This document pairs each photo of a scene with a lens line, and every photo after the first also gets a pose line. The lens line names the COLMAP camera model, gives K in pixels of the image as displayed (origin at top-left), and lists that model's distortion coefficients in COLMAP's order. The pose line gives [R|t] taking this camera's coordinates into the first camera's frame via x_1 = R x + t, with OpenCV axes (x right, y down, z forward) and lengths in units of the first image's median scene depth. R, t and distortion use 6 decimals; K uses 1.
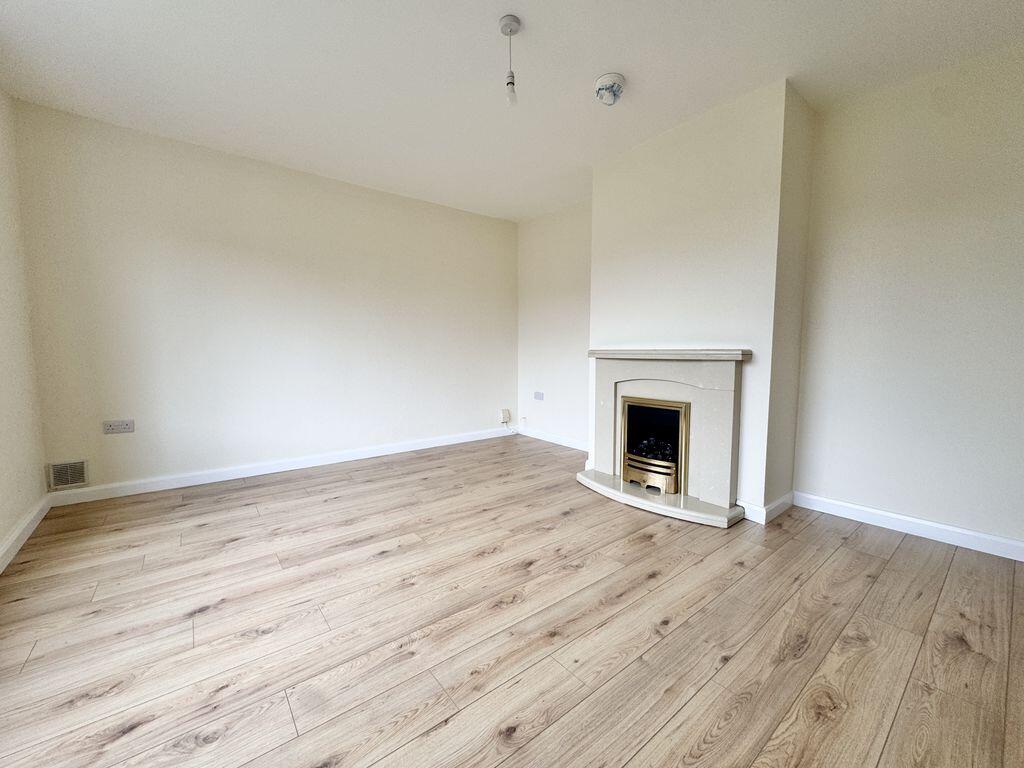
lens RADIAL K [[411.8, 0, 510.0], [0, 411.8, 359.5], [0, 0, 1]] dist [-0.003217, -0.000207]
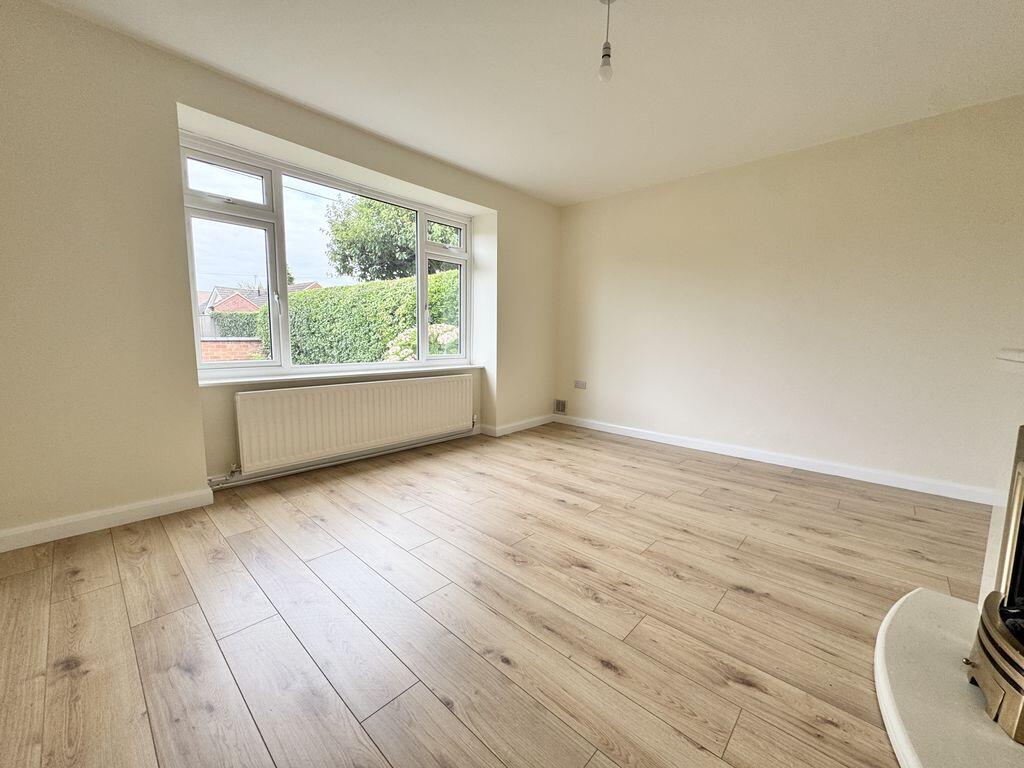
lens RADIAL K [[408.3, 0, 512.0], [0, 408.3, 384.0], [0, 0, 1]] dist [-0.005705, -0.000039]
pose [[0.151752, 0.116848, -0.981488, 0.696122], [-0.034535, 0.993008, 0.112880, -0.017642], [0.987815, 0.016766, 0.154726, 0.529531]]
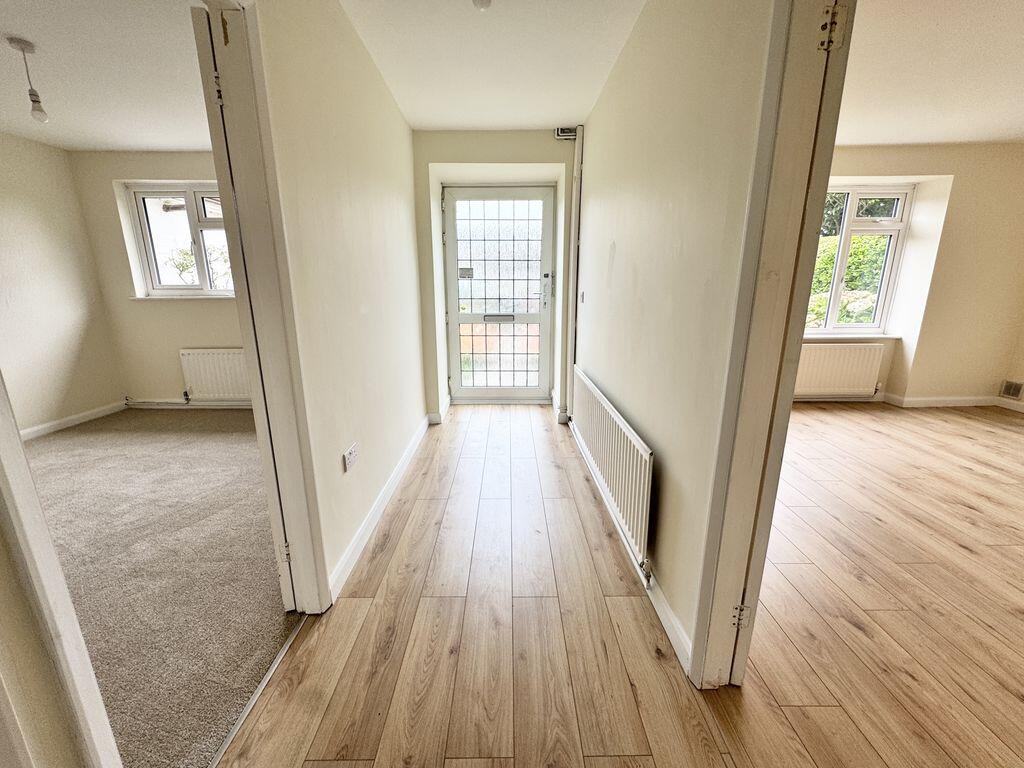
lens RADIAL K [[408.3, 0, 512.0], [0, 408.3, 384.0], [0, 0, 1]] dist [-0.005705, -0.000039]
pose [[-0.628757, 0.187557, -0.754644, 1.346462], [-0.011984, 0.968023, 0.250574, -0.109865], [0.777509, 0.166594, -0.606404, 0.473025]]
